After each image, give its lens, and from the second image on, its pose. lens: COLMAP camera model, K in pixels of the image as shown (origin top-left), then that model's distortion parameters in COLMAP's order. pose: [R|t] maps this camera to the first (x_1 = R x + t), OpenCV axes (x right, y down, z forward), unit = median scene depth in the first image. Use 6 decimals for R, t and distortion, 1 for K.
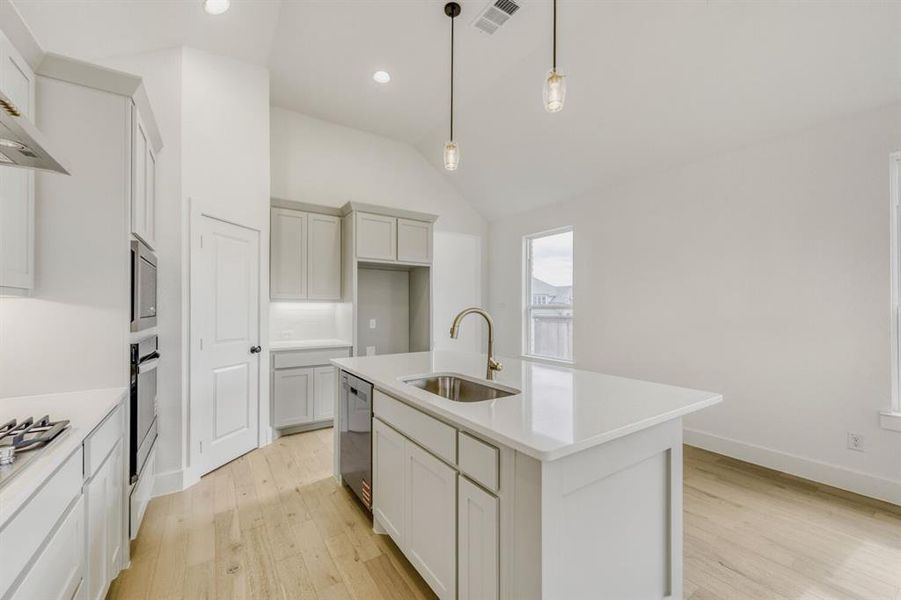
lens RADIAL K [[360.0, 0, 451.0], [0, 360.0, 306.2], [0, 0, 1]] dist [0.006165, -0.002212]
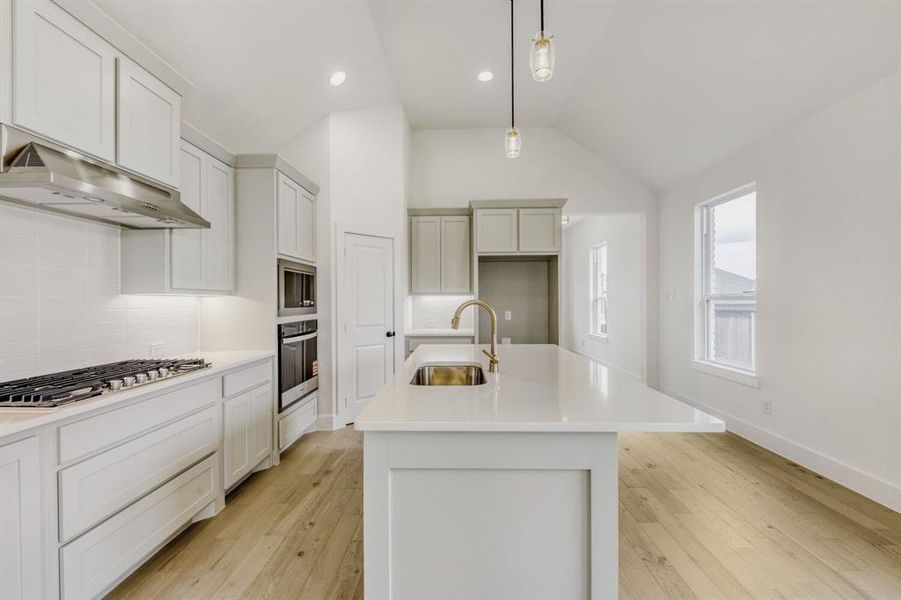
lens RADIAL K [[375.1, 0, 448.2], [0, 375.1, 303.7], [0, 0, 1]] dist [-0.000105, 0.000388]
pose [[0.815342, -0.002554, -0.578974, 0.313786], [0.010771, 0.999884, 0.010758, 0.002791], [0.578879, -0.015008, 0.815275, 0.048867]]
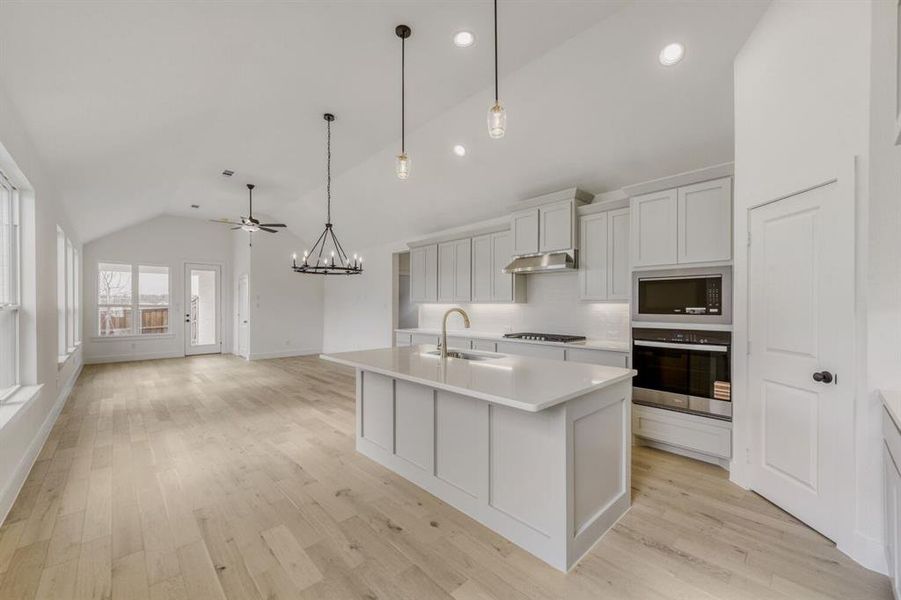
lens RADIAL K [[360.0, 0, 451.7], [0, 360.0, 304.4], [0, 0, 1]] dist [0.006165, -0.002212]
pose [[-0.985579, -0.006767, -0.169079, 0.161479], [-0.005163, 0.999937, -0.009925, 0.004584], [0.169135, -0.008909, -0.985553, 1.267882]]
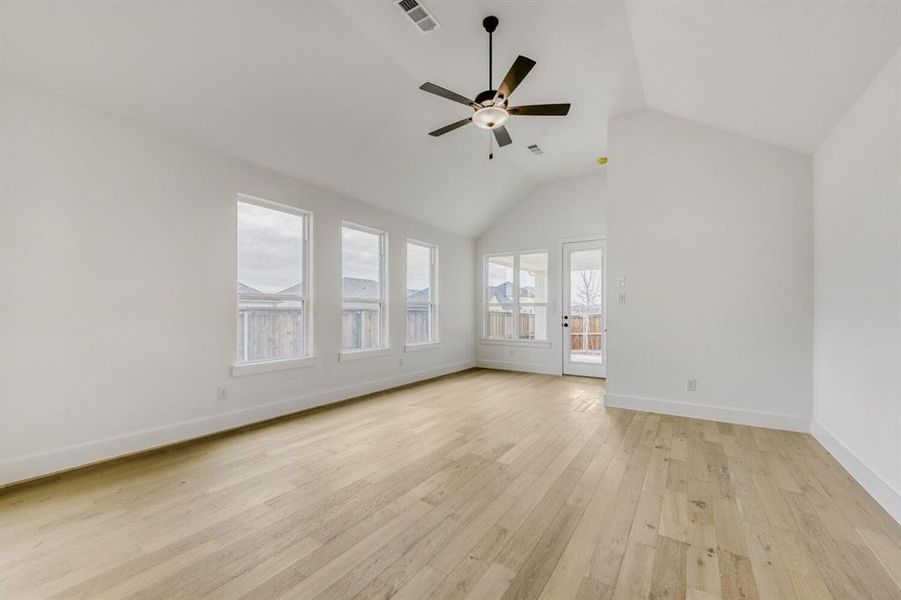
lens RADIAL K [[360.0, 0, 441.8], [0, 360.0, 308.1], [0, 0, 1]] dist [0.006165, -0.002212]
pose [[-0.377007, 0.003303, 0.926204, 0.151949], [-0.010136, 0.999919, -0.007692, 0.038469], [-0.926155, -0.012288, -0.376943, -0.228915]]
